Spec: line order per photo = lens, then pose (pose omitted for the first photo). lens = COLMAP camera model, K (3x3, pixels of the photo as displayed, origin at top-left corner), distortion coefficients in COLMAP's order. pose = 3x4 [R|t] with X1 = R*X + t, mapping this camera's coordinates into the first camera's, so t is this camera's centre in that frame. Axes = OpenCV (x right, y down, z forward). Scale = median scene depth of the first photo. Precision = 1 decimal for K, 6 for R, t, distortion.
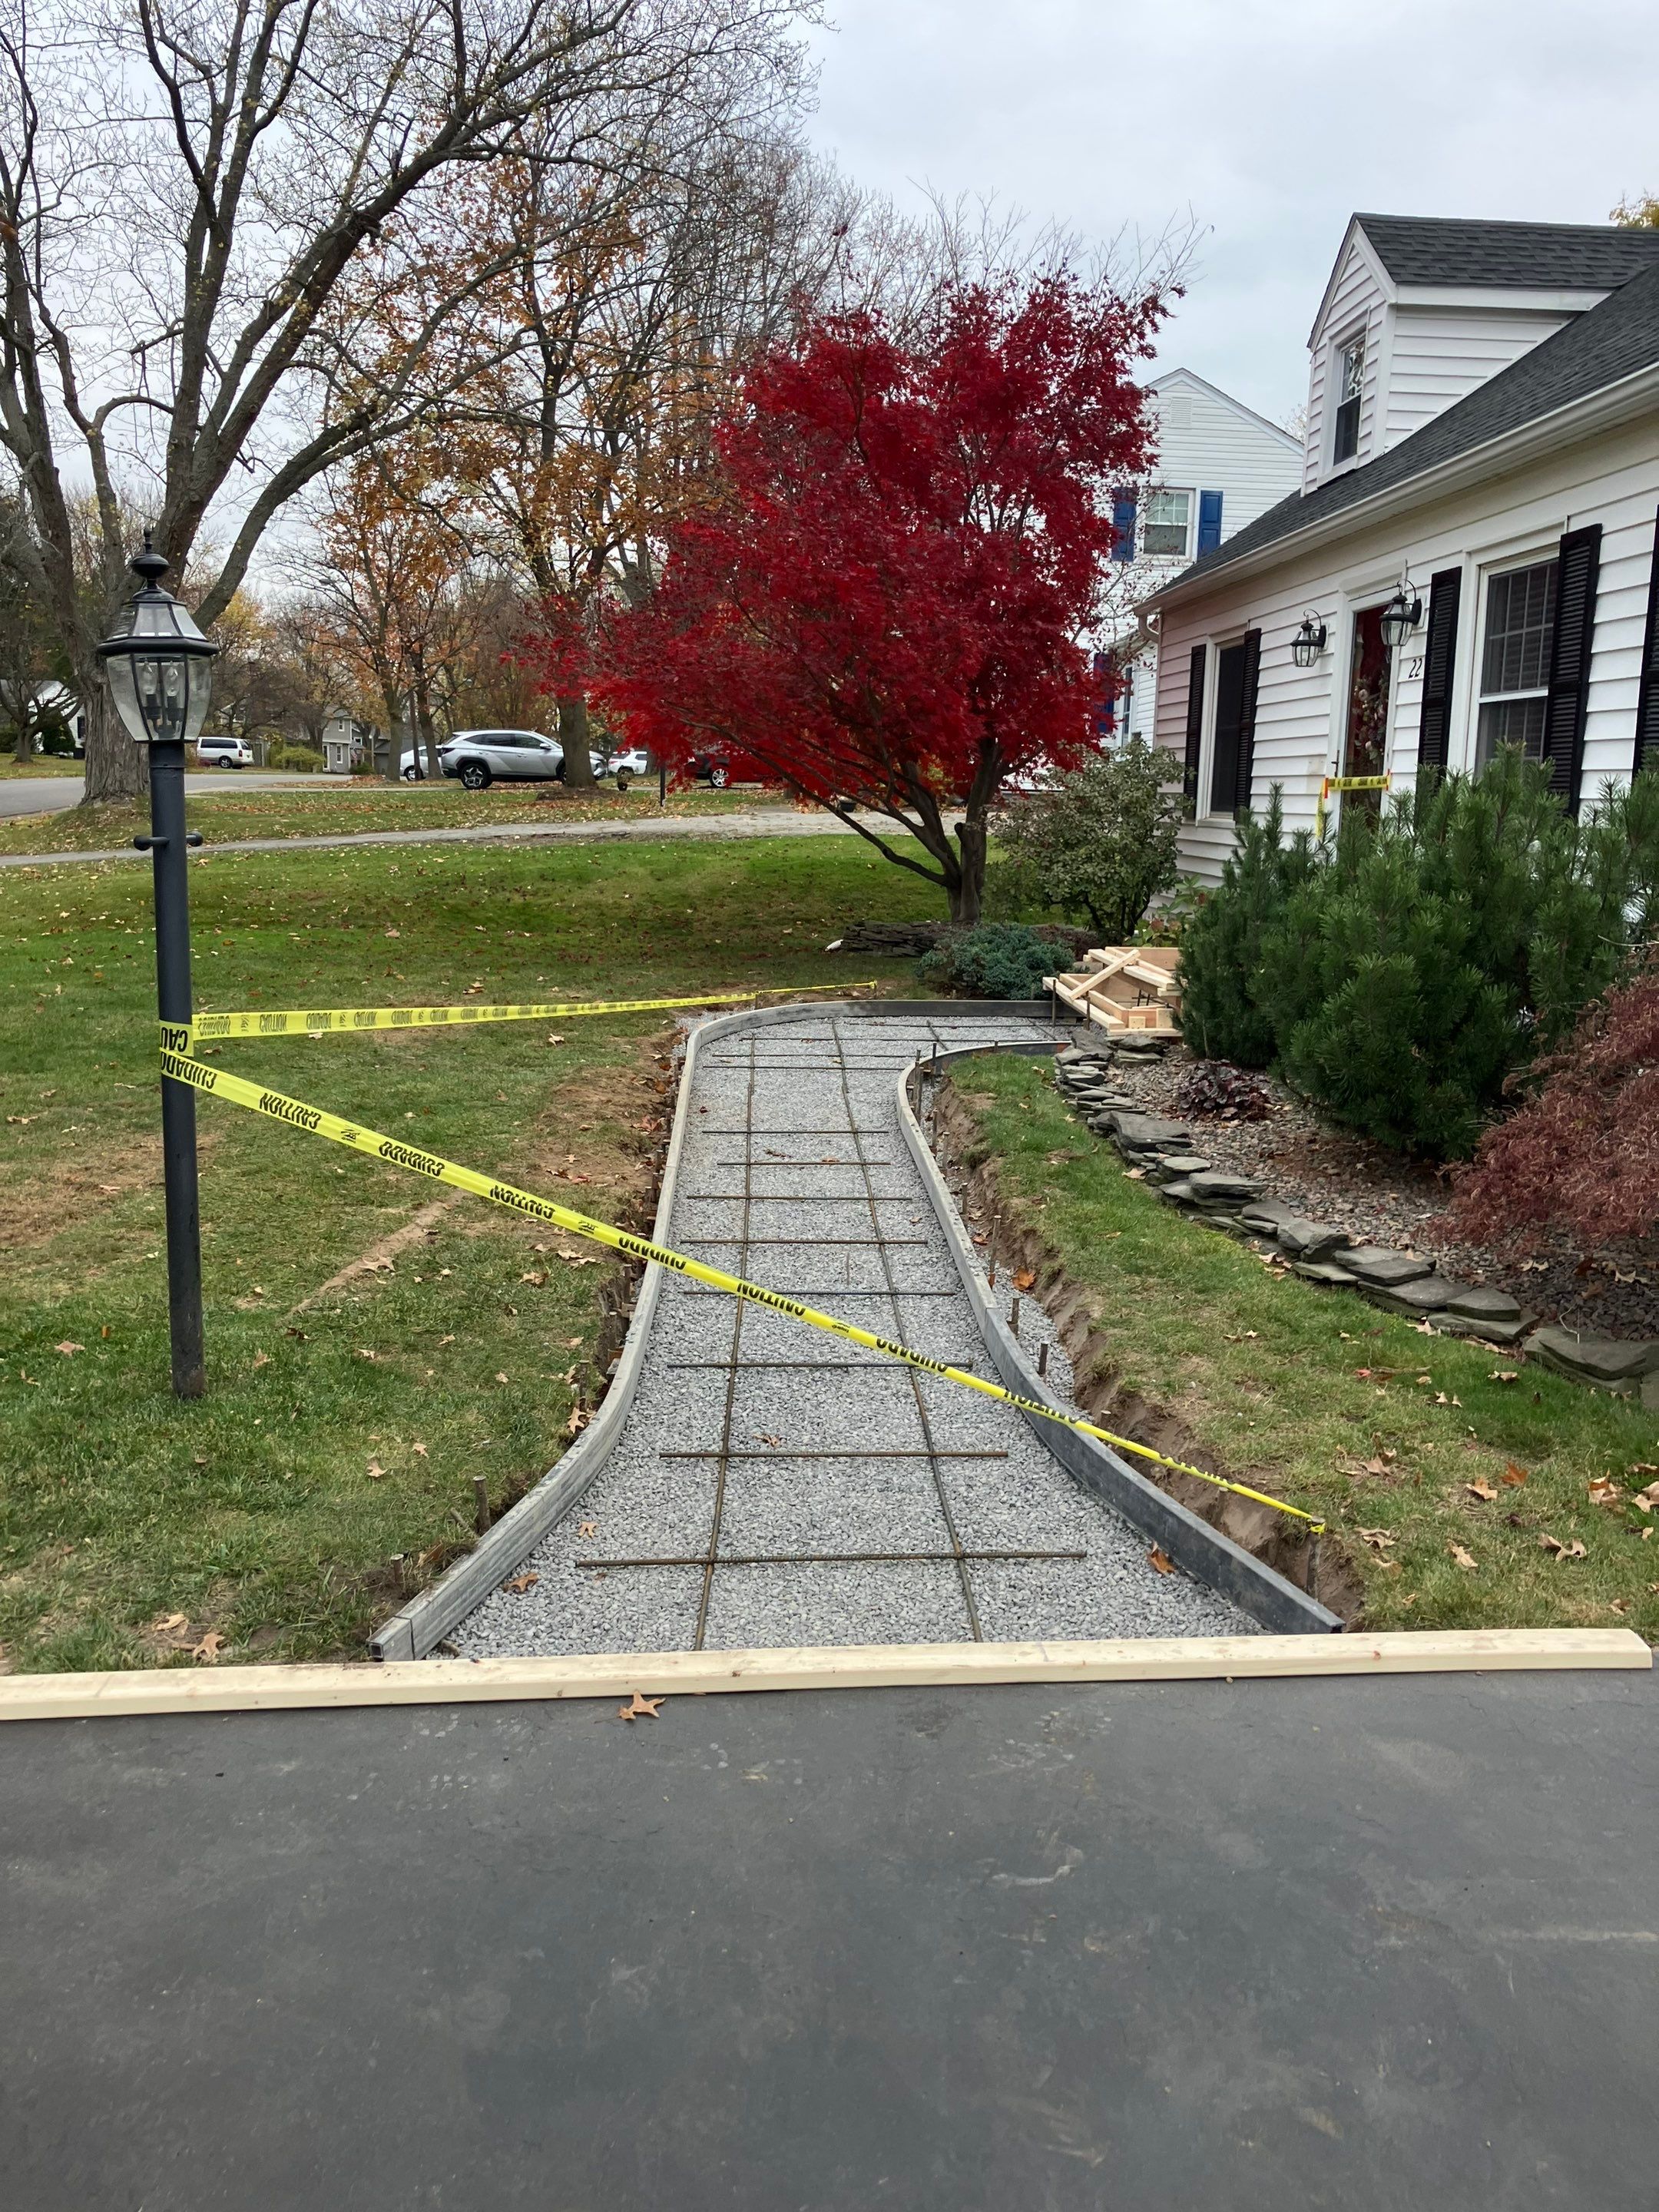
lens RADIAL K [[1848.9, 0, 823.2], [0, 1848.9, 1096.3], [0, 0, 1]] dist [0.050301, -0.097738]
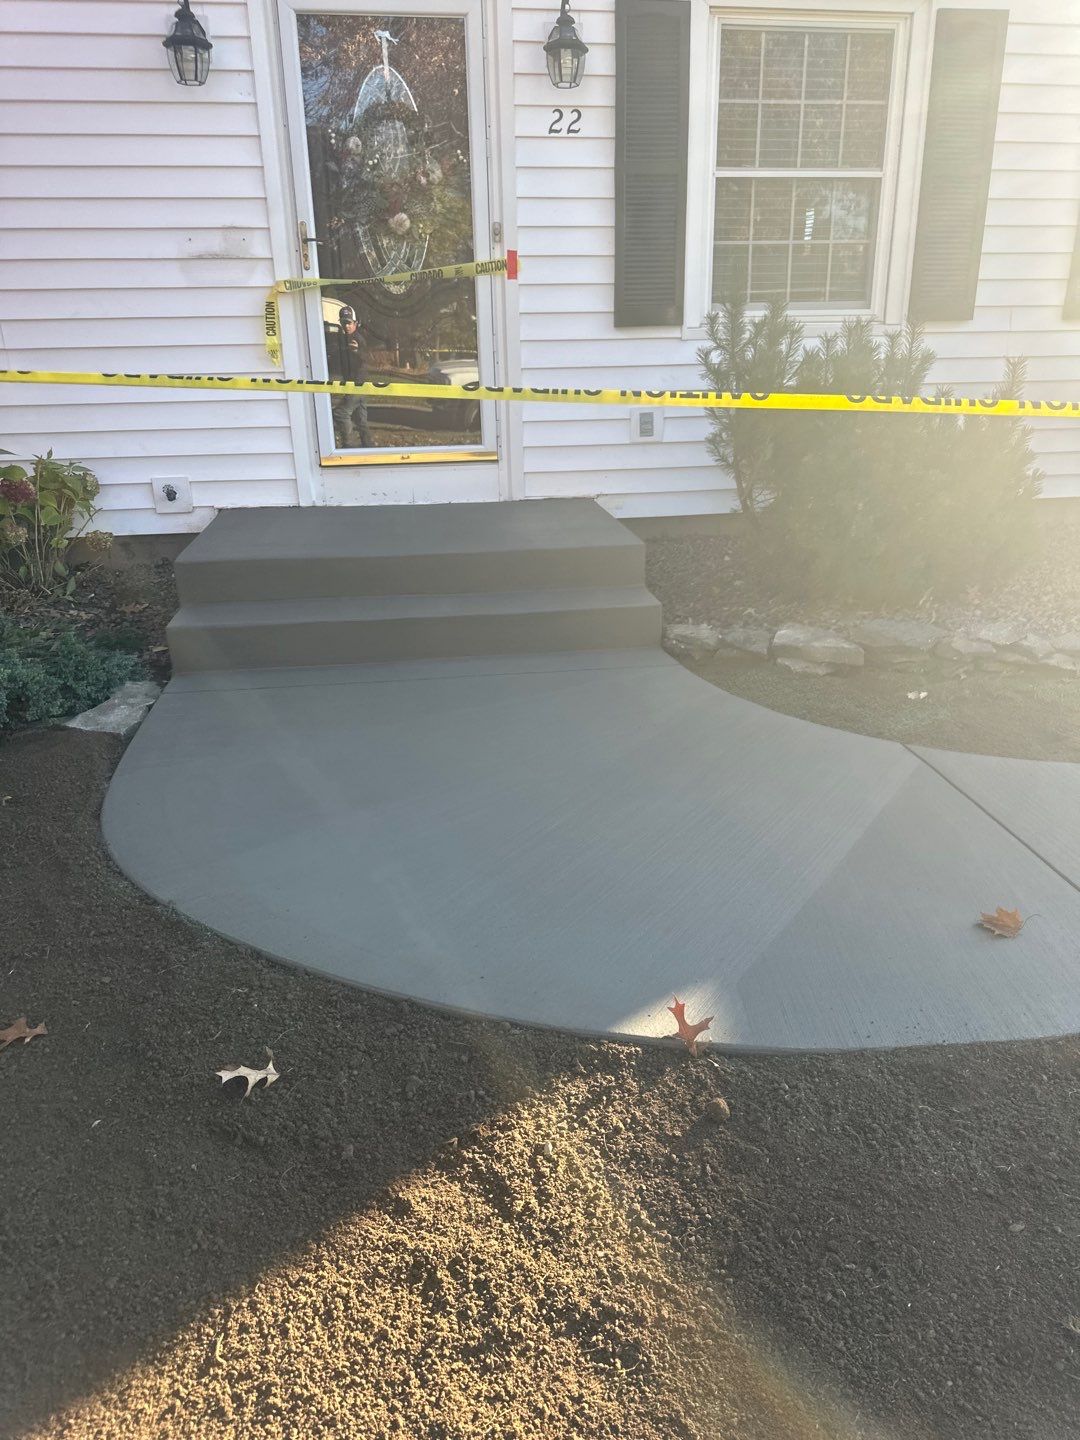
lens RADIAL K [[1020.7, 0, 546.7], [0, 1020.7, 718.2], [0, 0, 1]] dist [0.036628, -0.053935]
pose [[-0.094790, -0.362266, 0.927242, -0.182100], [0.176424, 0.910579, 0.373792, -0.143793], [-0.979739, 0.199020, -0.022401, 0.962436]]
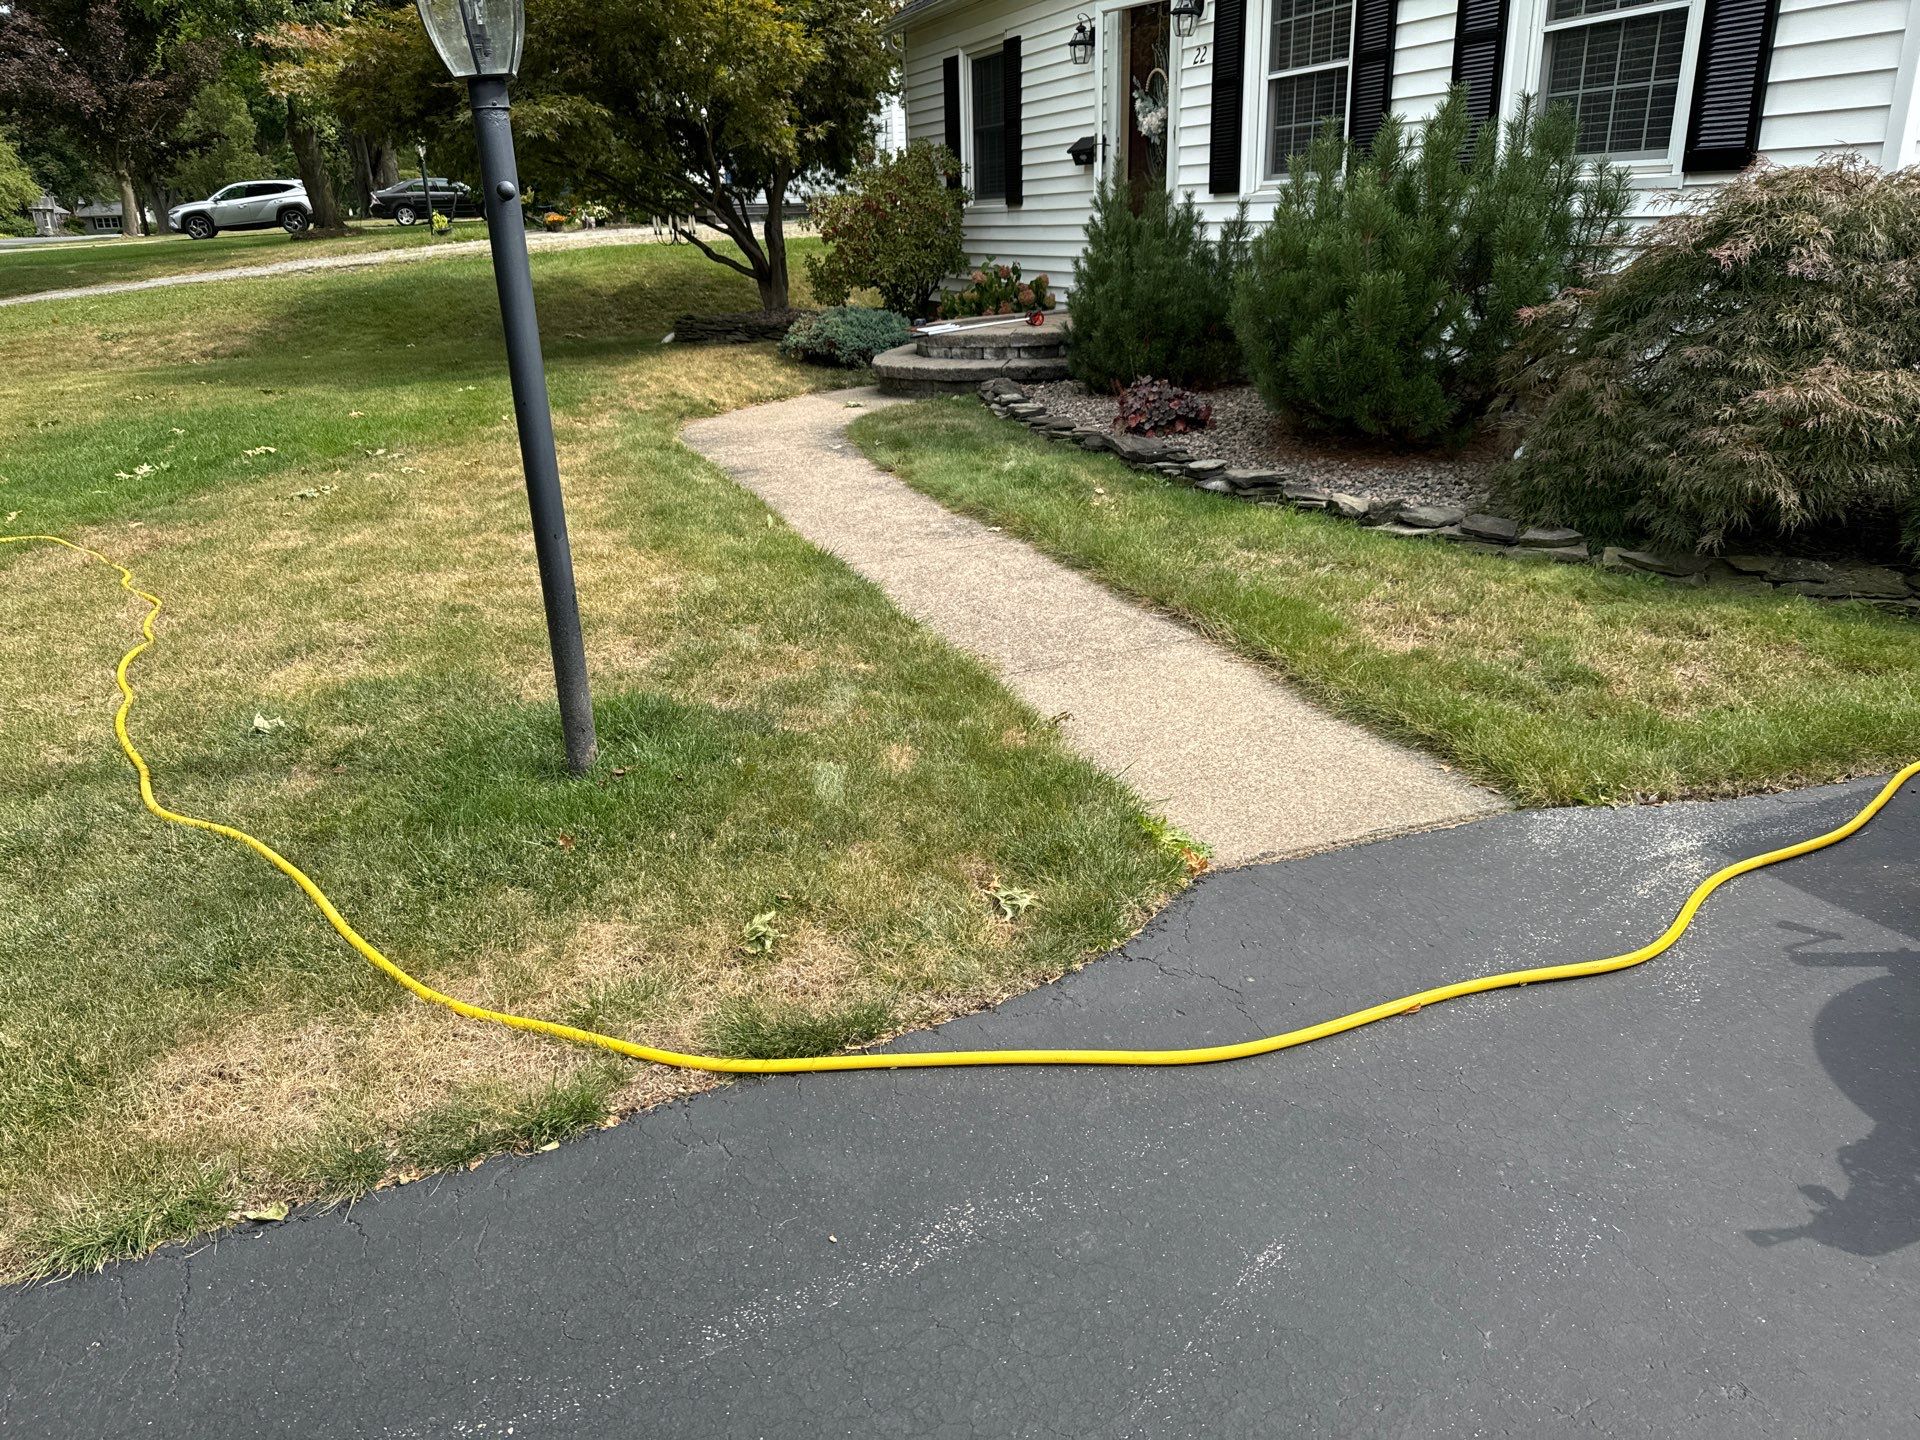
lens RADIAL K [[1361.0, 0, 914.9], [0, 1361.0, 766.9], [0, 0, 1]] dist [0.036628, -0.053935]
pose [[0.956681, -0.163947, 0.240587, -0.147156], [0.108157, 0.967369, 0.229129, 0.000325], [-0.270301, -0.193182, 0.943196, 0.084729]]
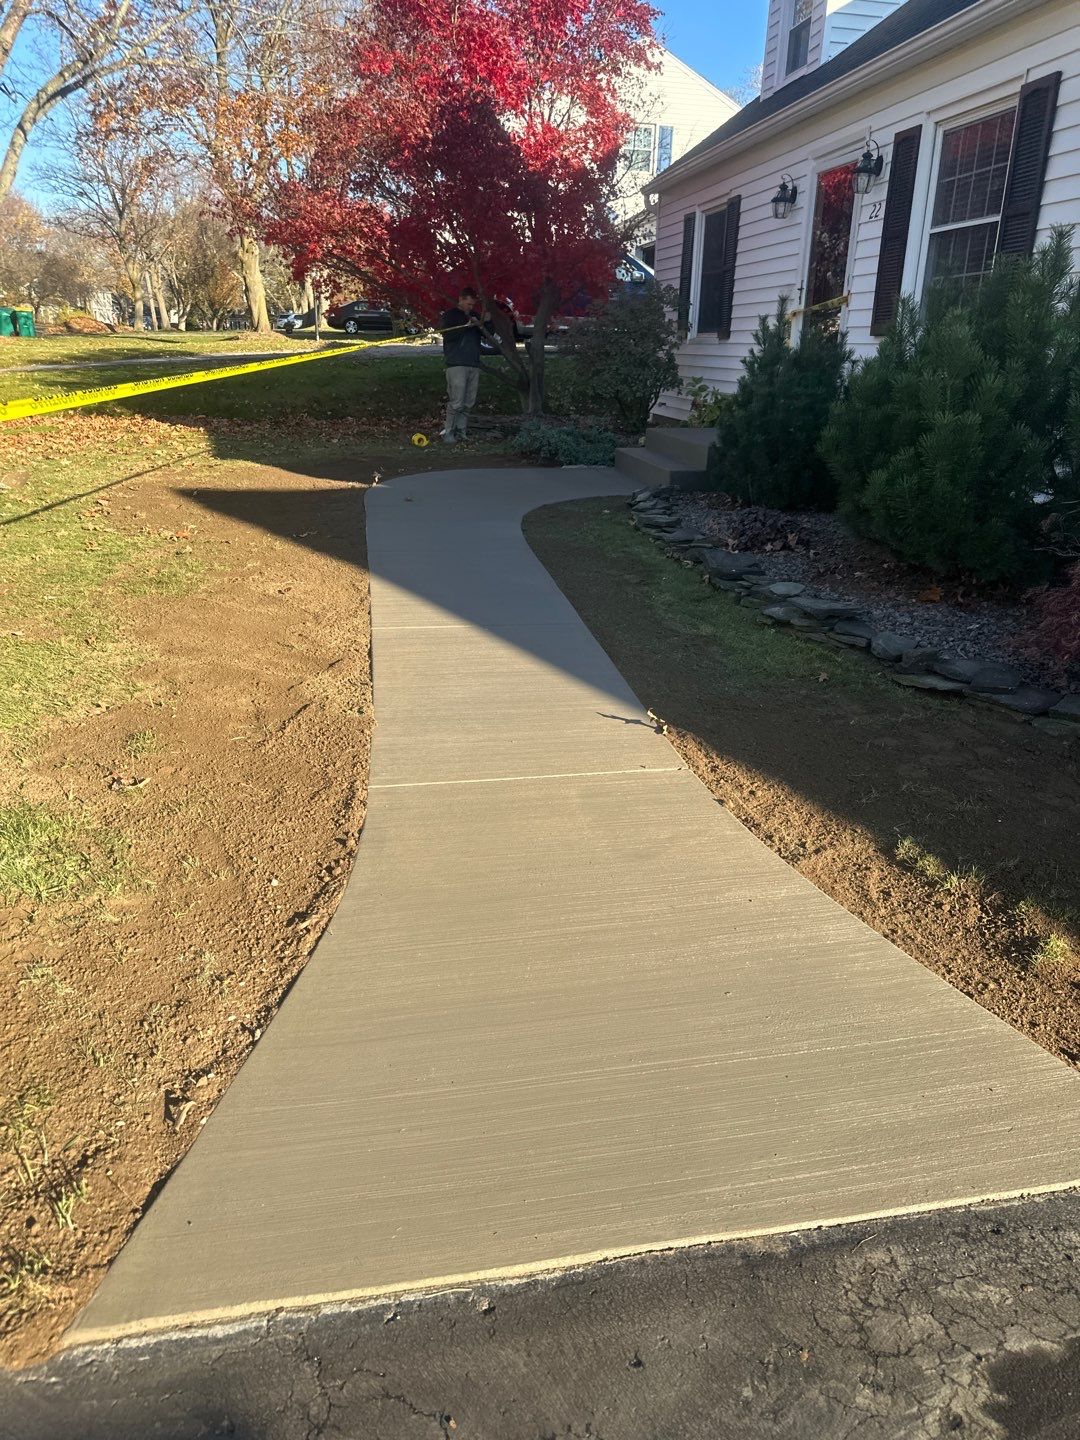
lens RADIAL K [[1031.8, 0, 540.0], [0, 1031.8, 720.0], [0, 0, 1]] dist [0.077263, -0.066449]
pose [[0.993144, -0.041027, 0.109465, -0.027654], [0.020499, 0.983002, 0.182449, -0.004803], [-0.115089, -0.178954, 0.977103, 0.176966]]
